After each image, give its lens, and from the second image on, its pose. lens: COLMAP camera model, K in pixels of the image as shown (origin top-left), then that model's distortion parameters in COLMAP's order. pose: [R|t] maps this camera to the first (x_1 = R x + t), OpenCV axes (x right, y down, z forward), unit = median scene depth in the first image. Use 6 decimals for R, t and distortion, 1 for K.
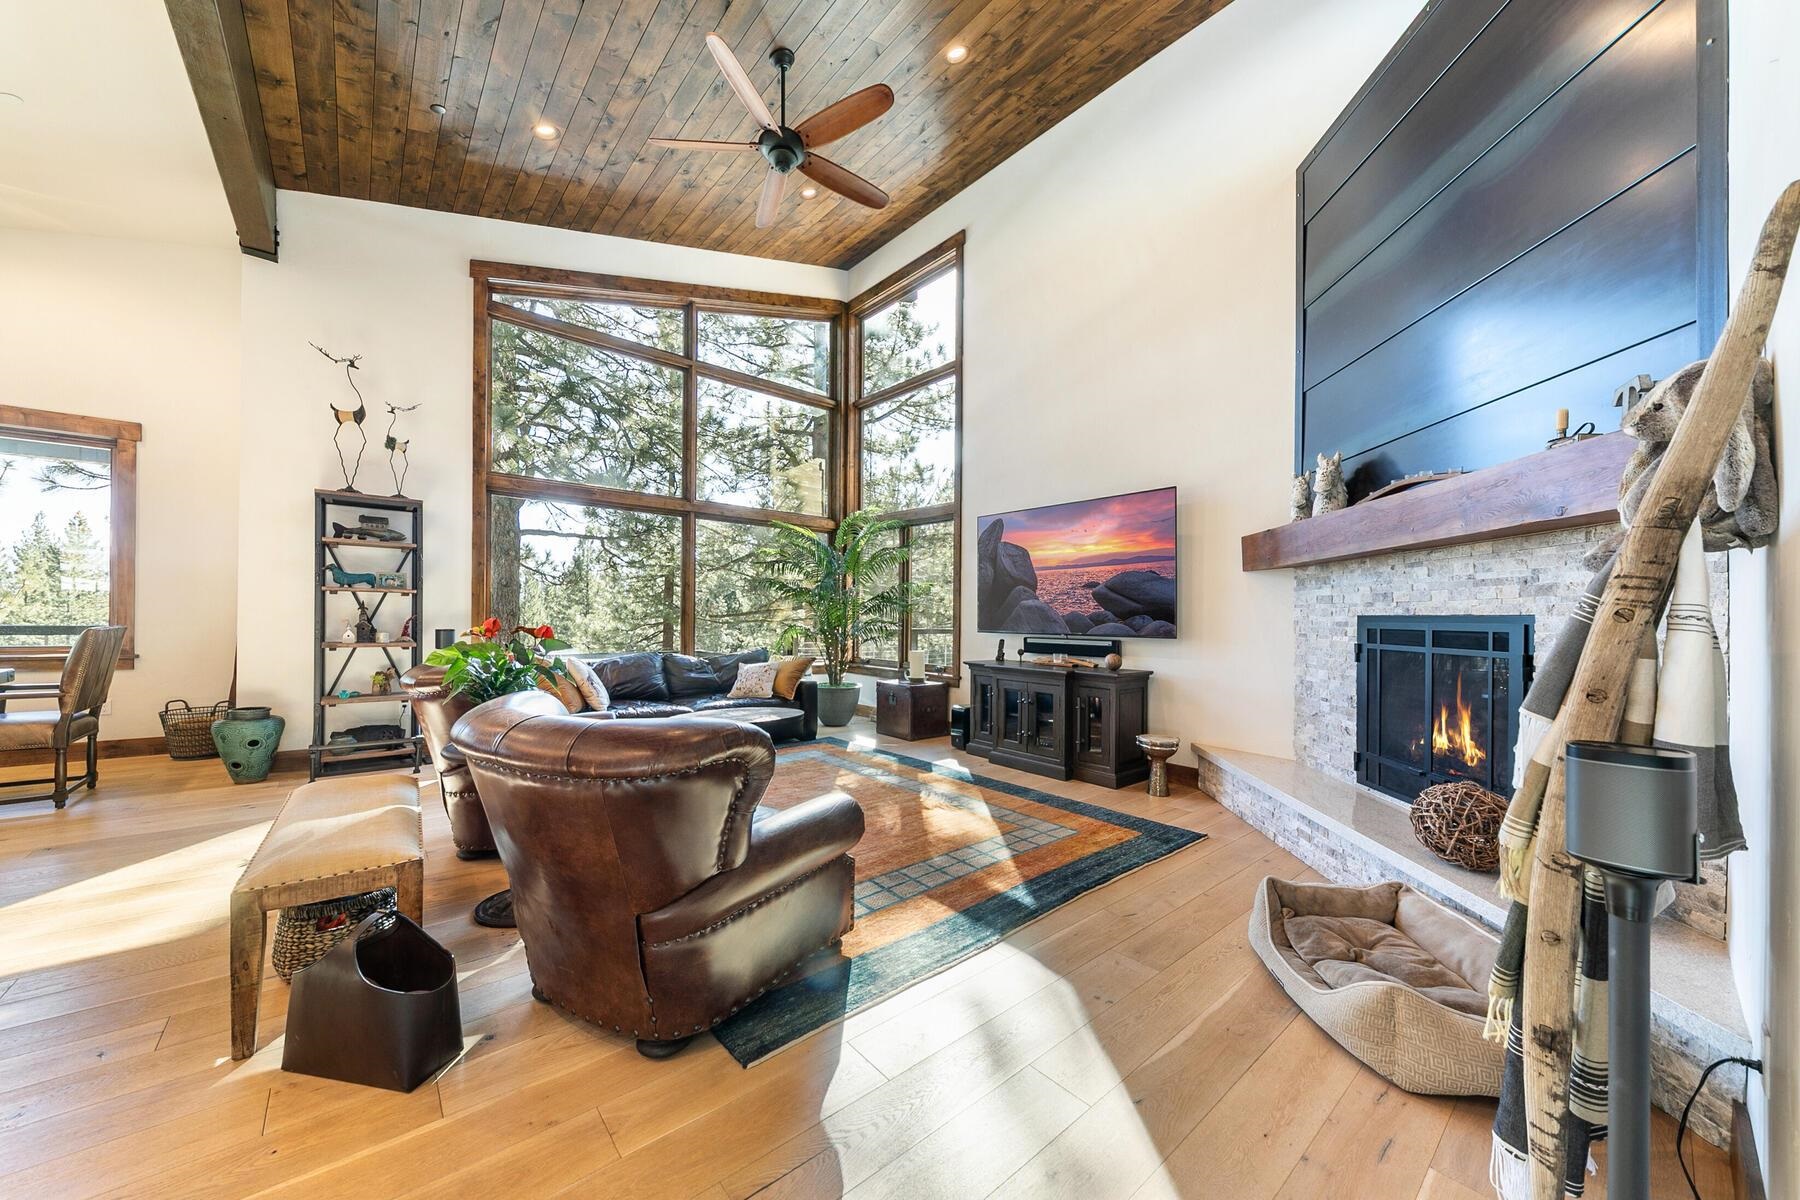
lens RADIAL K [[632.6, 0, 896.1], [0, 632.6, 621.1], [0, 0, 1]] dist [0.000093, -0.000042]
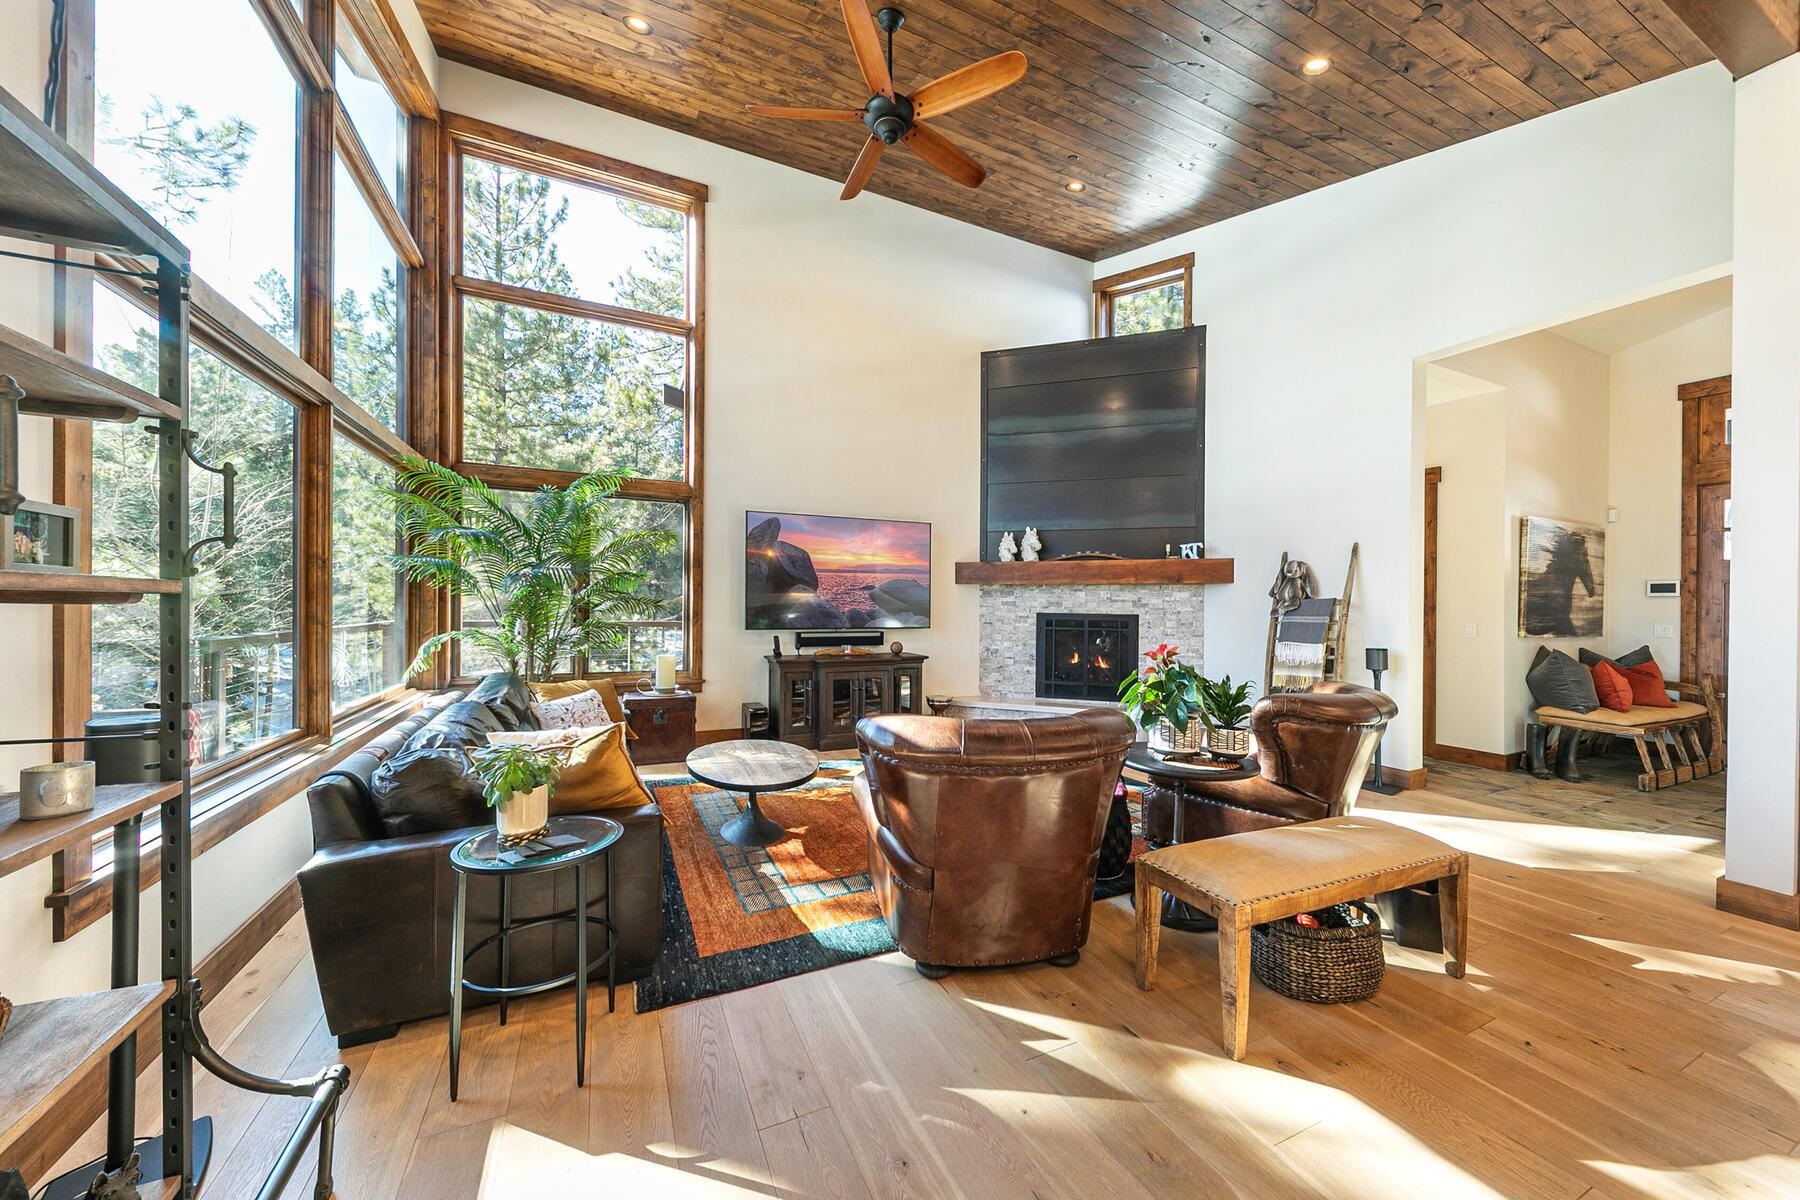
lens RADIAL K [[632.3, 0, 902.1], [0, 632.3, 608.2], [0, 0, 1]] dist [-0.000091, -0.000057]
pose [[0.247114, -0.012215, 0.968909, -0.901443], [-0.000548, 0.999919, 0.012745, -0.033632], [-0.968986, -0.003681, 0.247088, 0.646034]]
